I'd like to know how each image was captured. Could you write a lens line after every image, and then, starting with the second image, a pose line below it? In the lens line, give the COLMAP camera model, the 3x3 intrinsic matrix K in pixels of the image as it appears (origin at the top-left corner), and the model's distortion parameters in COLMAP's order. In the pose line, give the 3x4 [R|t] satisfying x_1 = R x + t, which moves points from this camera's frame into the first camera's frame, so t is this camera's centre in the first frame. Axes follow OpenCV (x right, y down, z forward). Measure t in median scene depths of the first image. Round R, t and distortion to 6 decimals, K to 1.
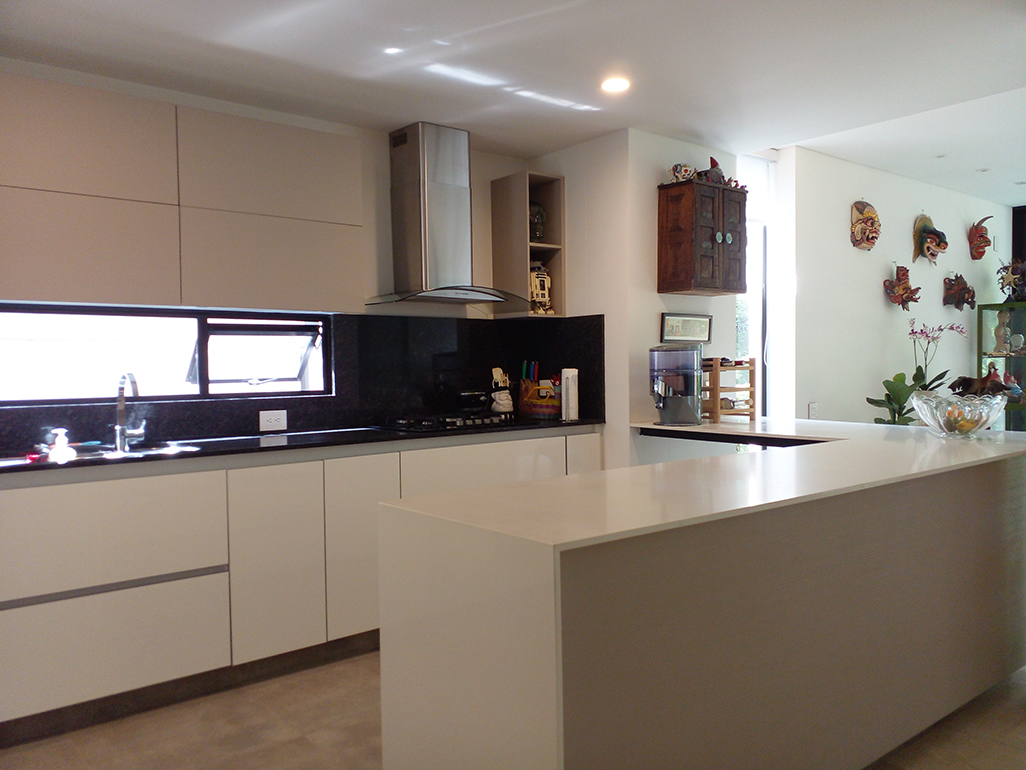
lens RADIAL K [[827.9, 0, 518.6], [0, 827.9, 385.0], [0, 0, 1]] dist [0.213031, -0.409135]
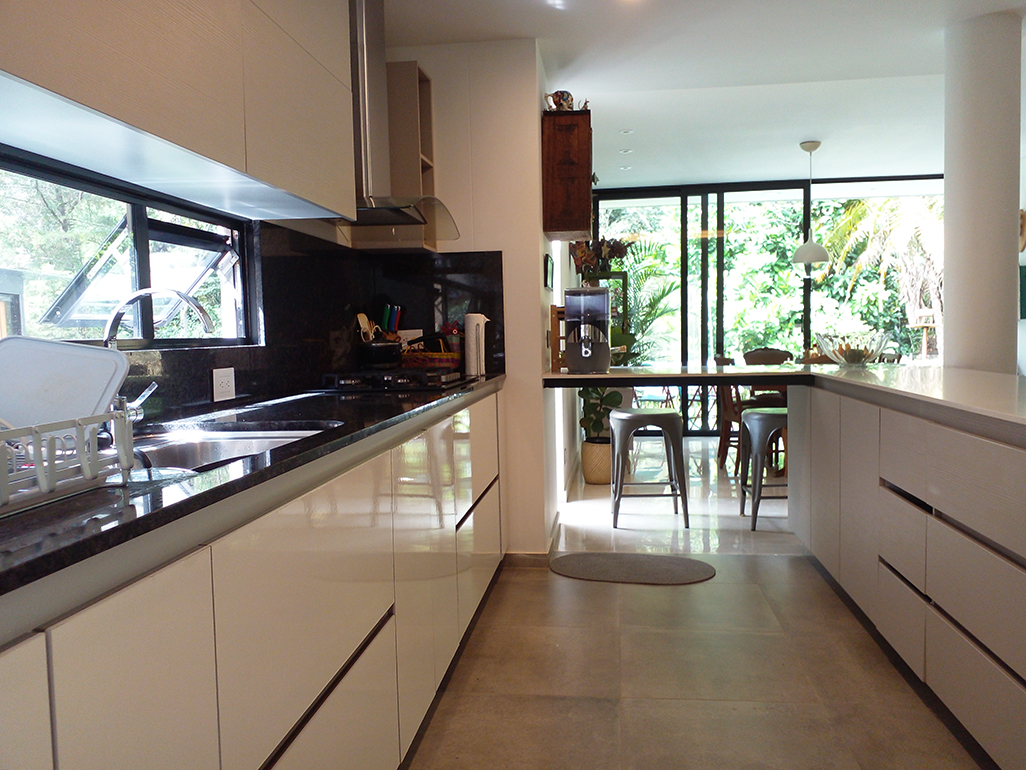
lens RADIAL K [[827.9, 0, 518.6], [0, 827.9, 385.0], [0, 0, 1]] dist [0.213031, -0.409135]
pose [[0.722902, -0.047053, 0.689347, -0.513597], [0.026304, 0.998829, 0.040593, 0.020598], [-0.690450, -0.011212, 0.723294, 0.376521]]
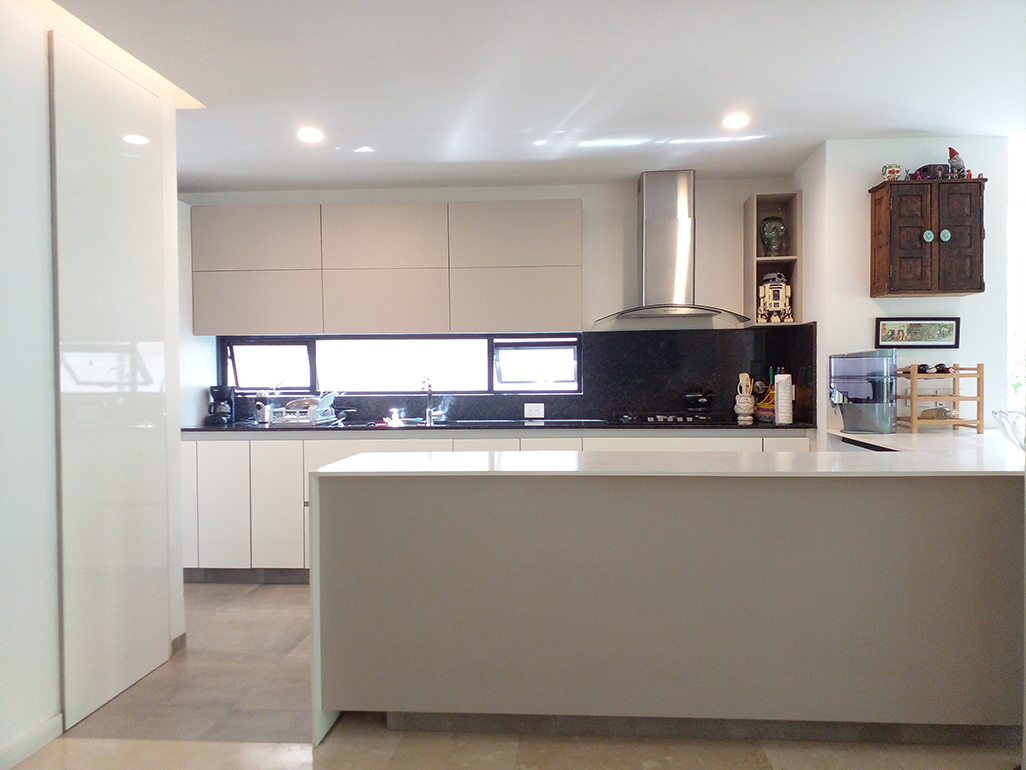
lens RADIAL K [[827.9, 0, 518.6], [0, 827.9, 385.0], [0, 0, 1]] dist [0.213031, -0.409135]
pose [[0.716910, 0.017303, -0.696951, 0.592047], [-0.016991, 0.999829, 0.007344, -0.009012], [0.696959, 0.006577, 0.717081, 0.002957]]
